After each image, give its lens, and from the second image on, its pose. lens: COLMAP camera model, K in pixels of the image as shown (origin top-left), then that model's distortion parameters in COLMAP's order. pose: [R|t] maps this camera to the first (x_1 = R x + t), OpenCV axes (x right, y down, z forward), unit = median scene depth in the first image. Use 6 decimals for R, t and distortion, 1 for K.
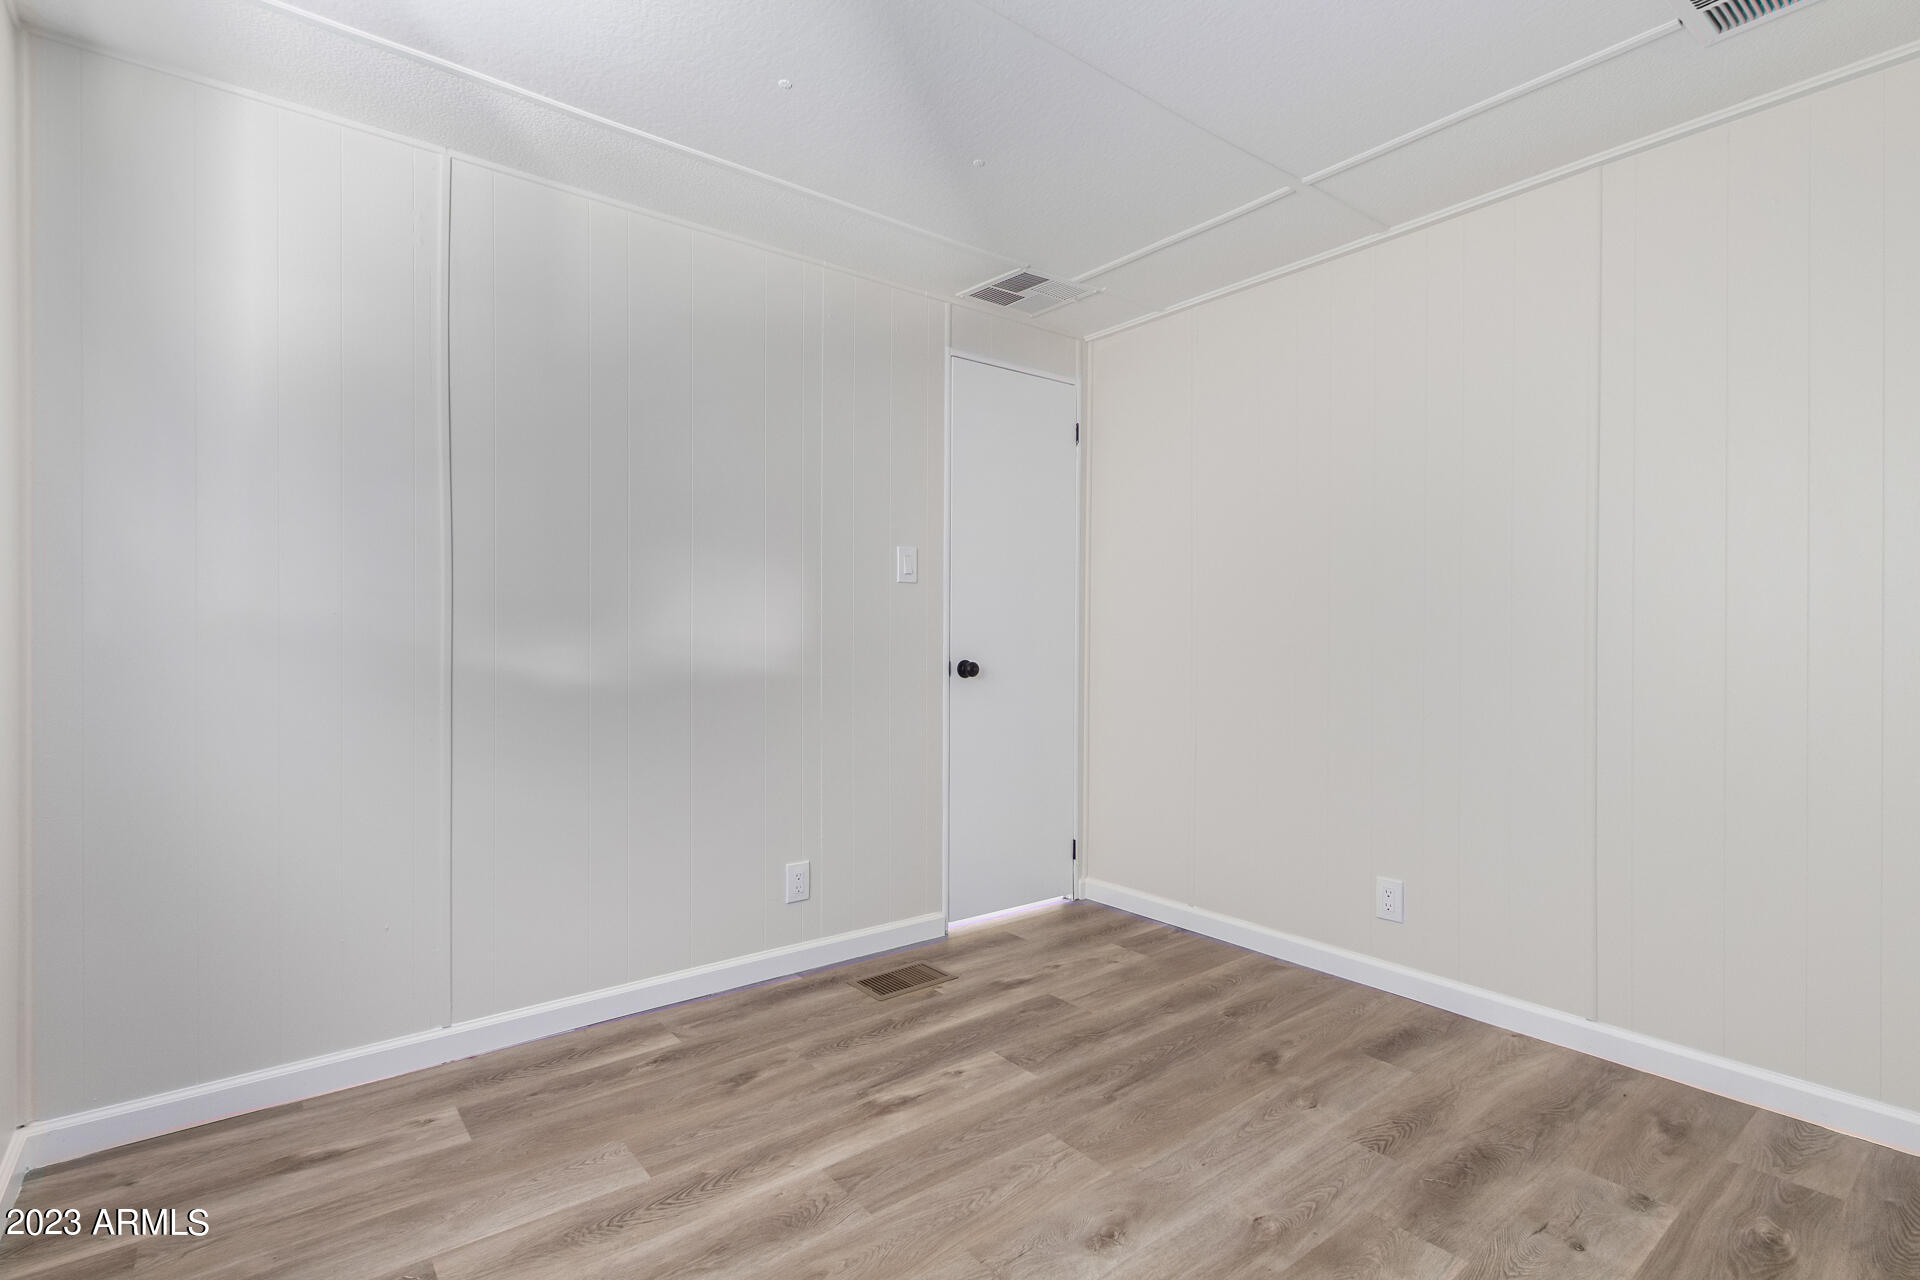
lens RADIAL K [[892.6, 0, 947.5], [0, 892.6, 634.5], [0, 0, 1]] dist [0.009693, -0.005871]
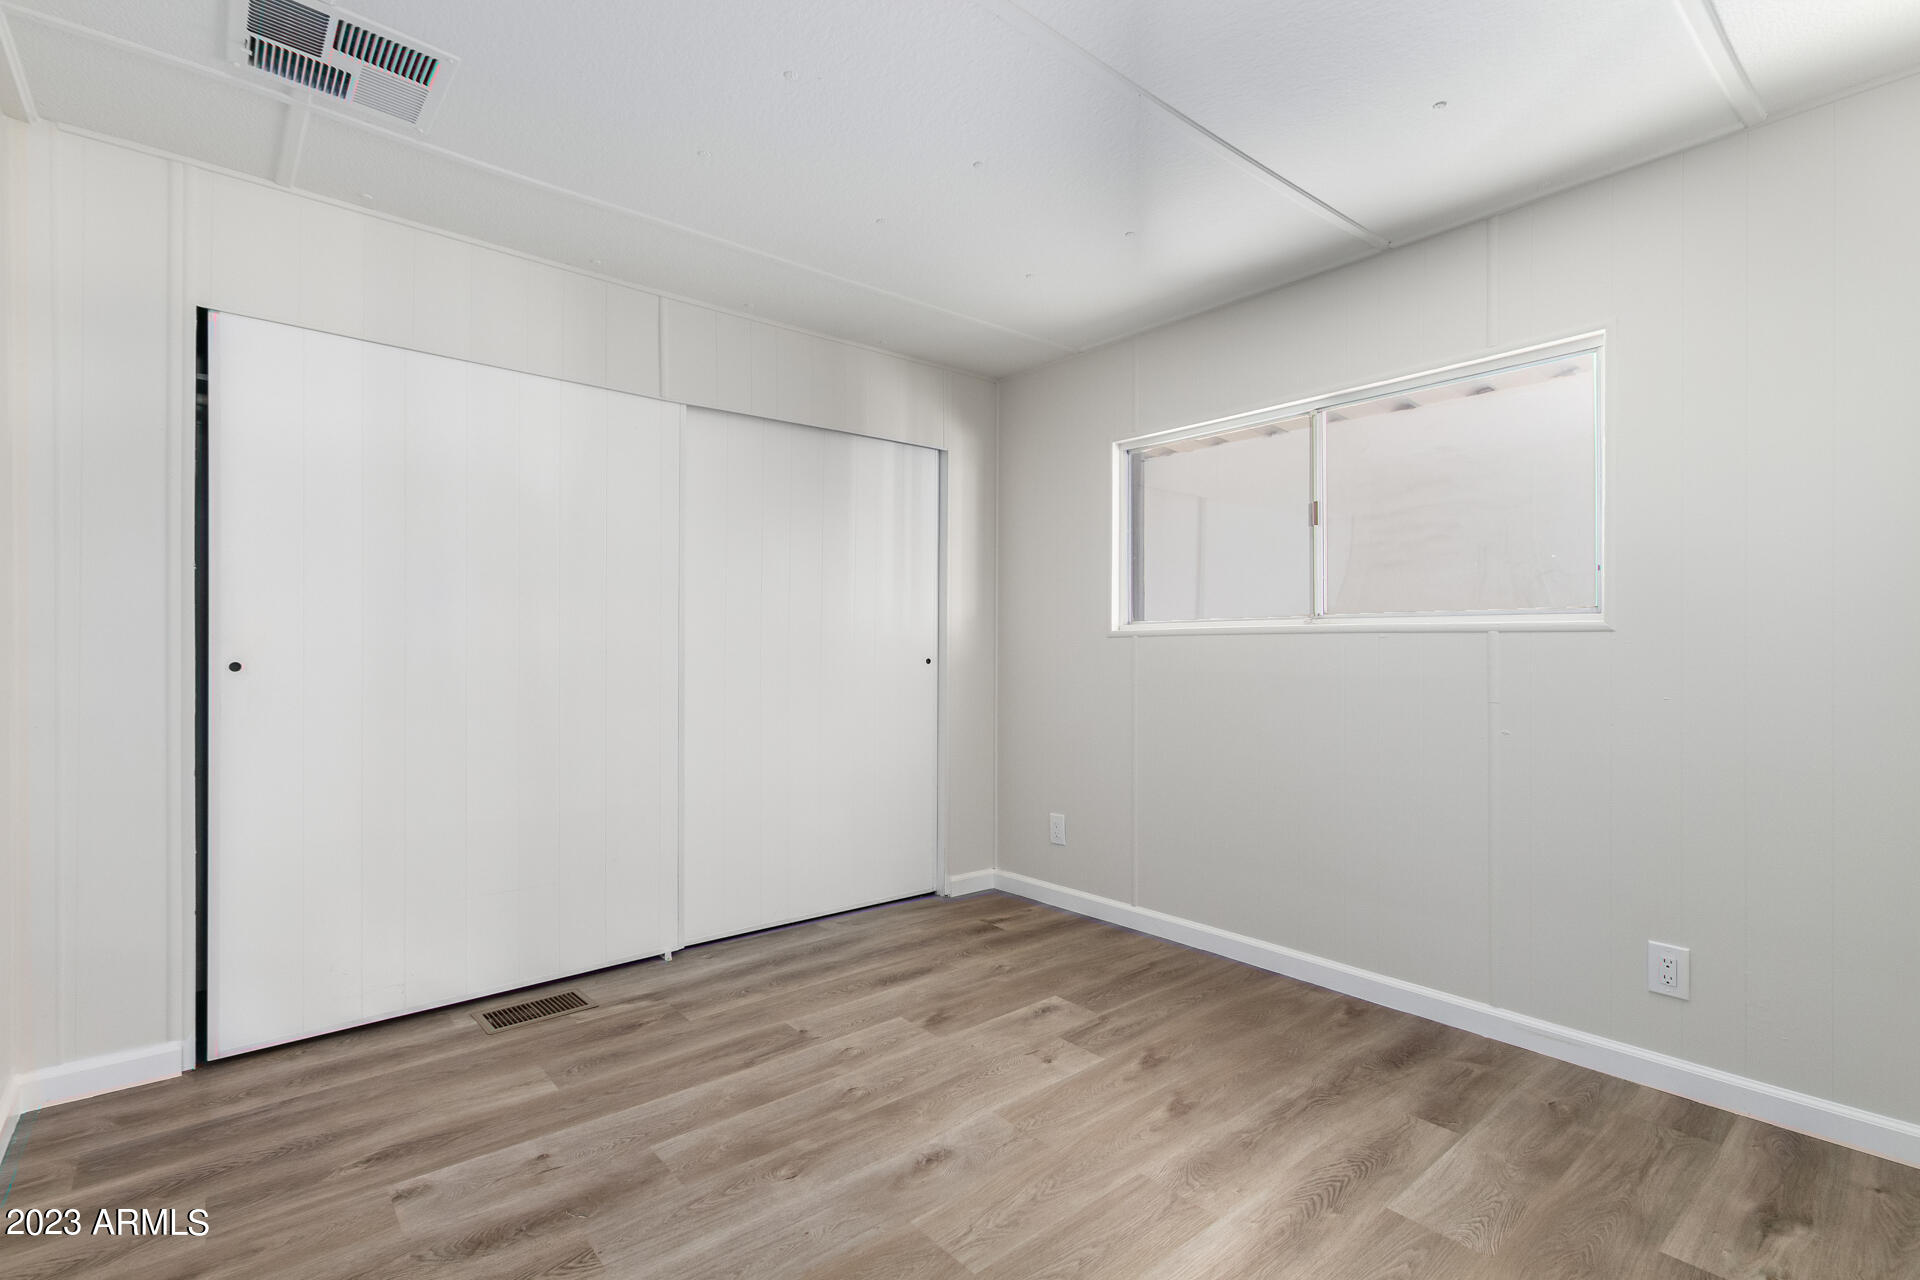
lens RADIAL K [[892.6, 0, 951.5], [0, 892.6, 642.4], [0, 0, 1]] dist [0.009693, -0.005871]
pose [[-0.999247, -0.004179, -0.038569, 0.160295], [-0.003834, 0.999952, -0.009023, 0.002690], [0.038605, -0.008869, -0.999215, 1.734016]]
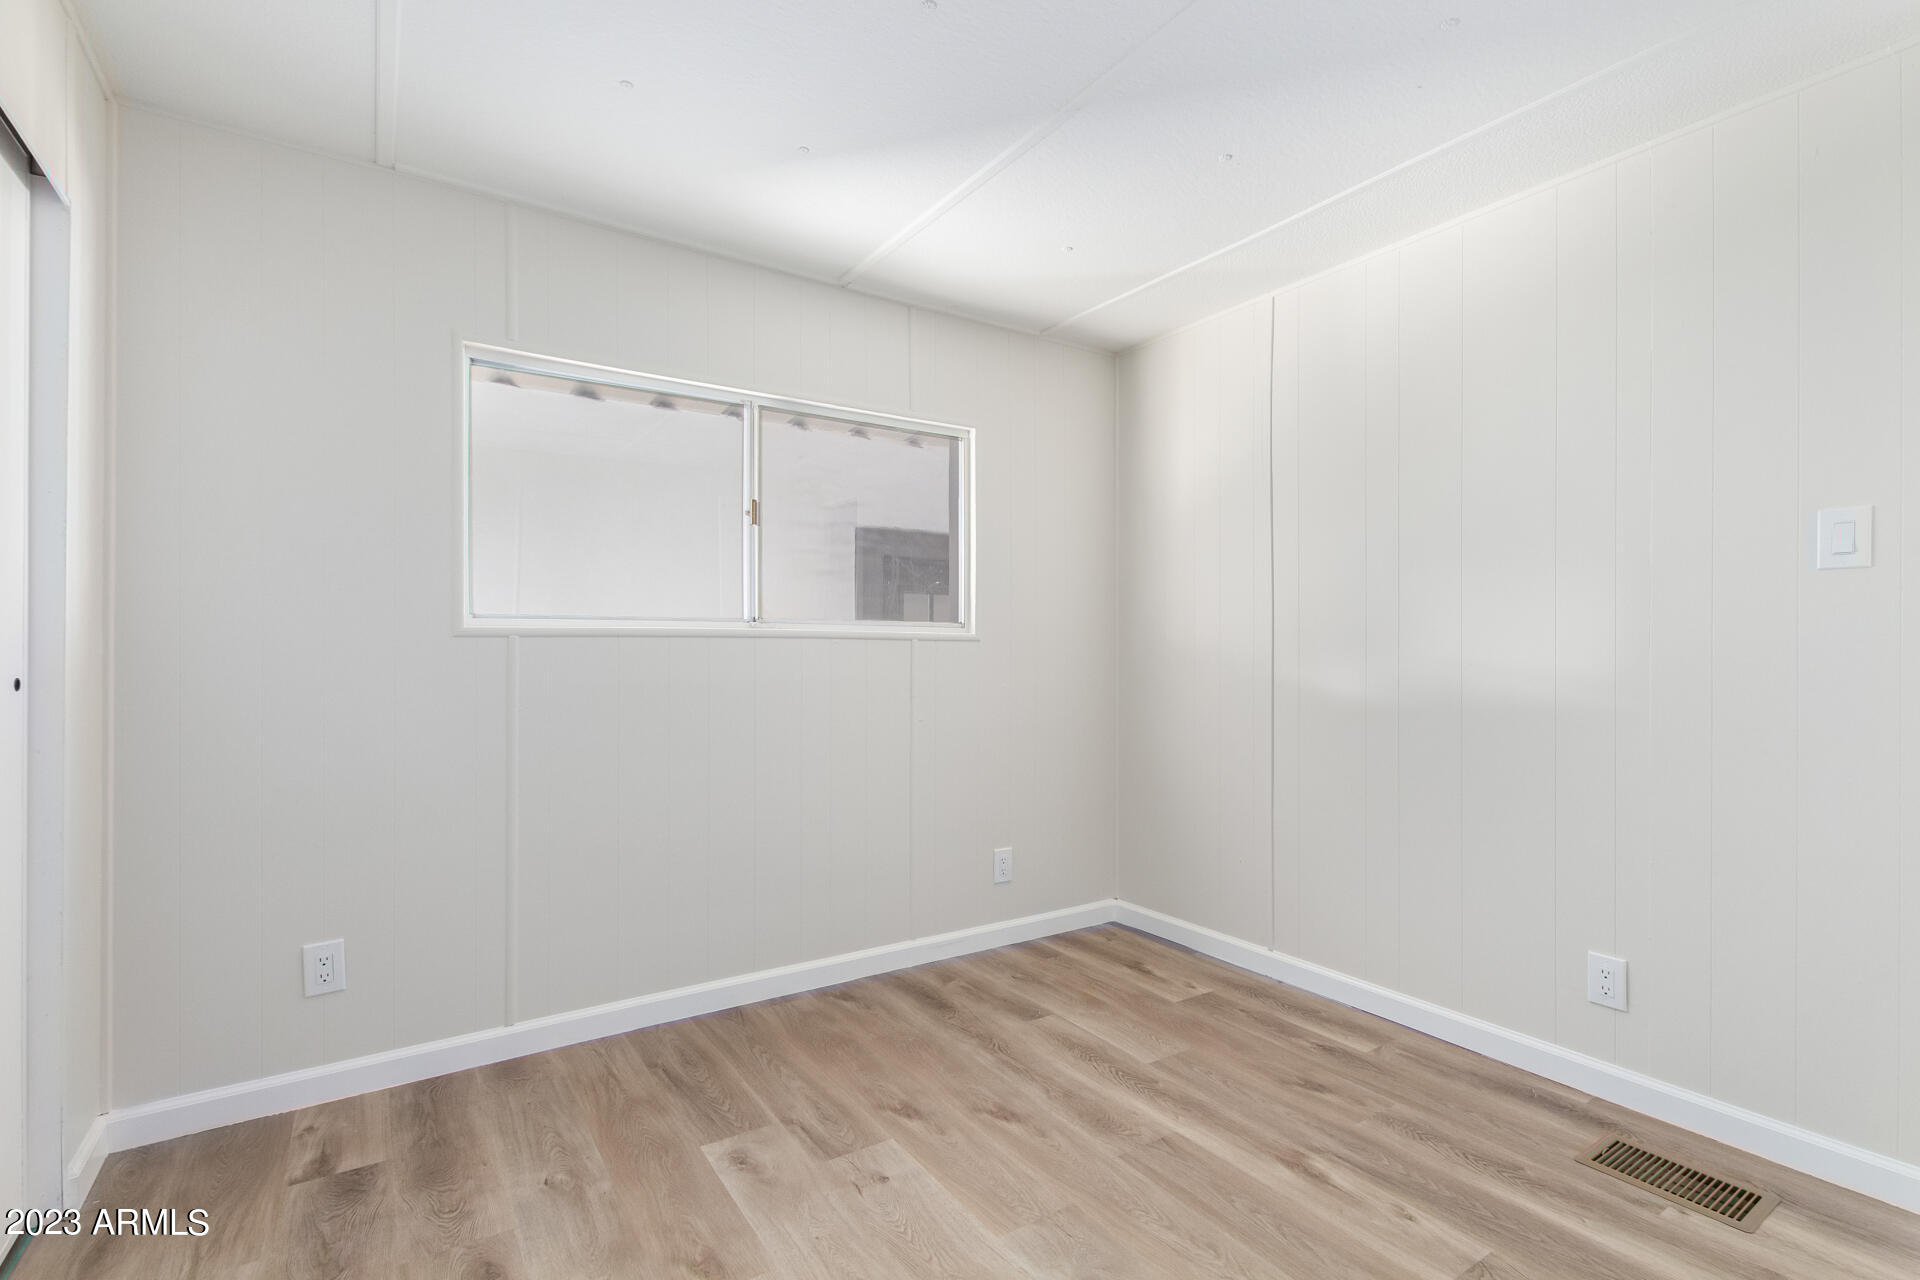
lens RADIAL K [[892.6, 0, 990.4], [0, 892.6, 648.0], [0, 0, 1]] dist [0.009693, -0.005871]
pose [[-0.052437, -0.004186, -0.998615, 0.895789], [0.000155, 0.999991, -0.004200, -0.005906], [0.998624, -0.000375, -0.052436, 0.740637]]
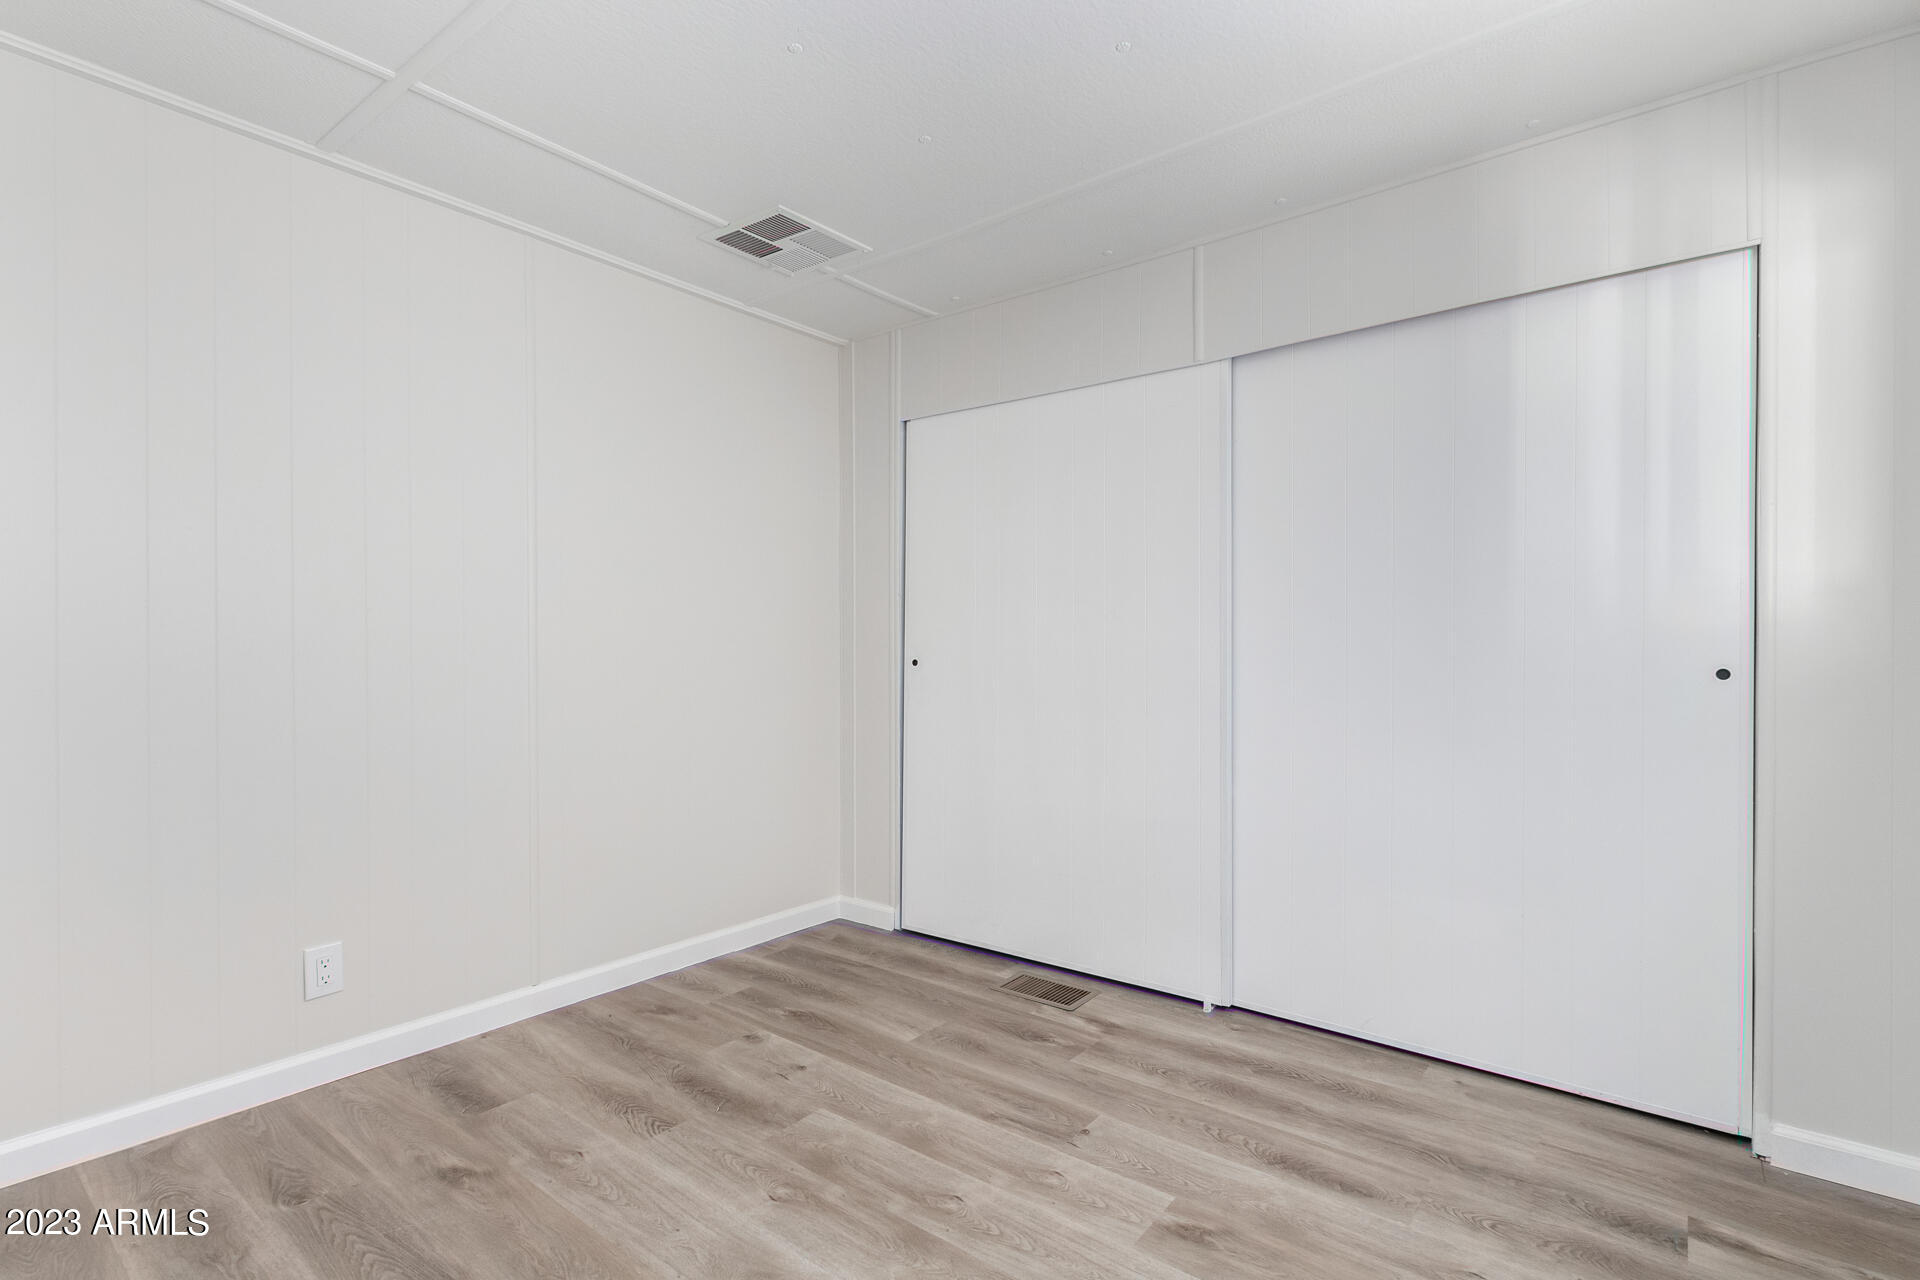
lens RADIAL K [[892.6, 0, 978.5], [0, 892.6, 647.5], [0, 0, 1]] dist [0.009693, -0.005871]
pose [[-0.244415, 0.002072, 0.969668, -0.610621], [-0.001445, 0.999996, -0.002501, 0.000777], [-0.969670, -0.002012, -0.244411, 0.840000]]
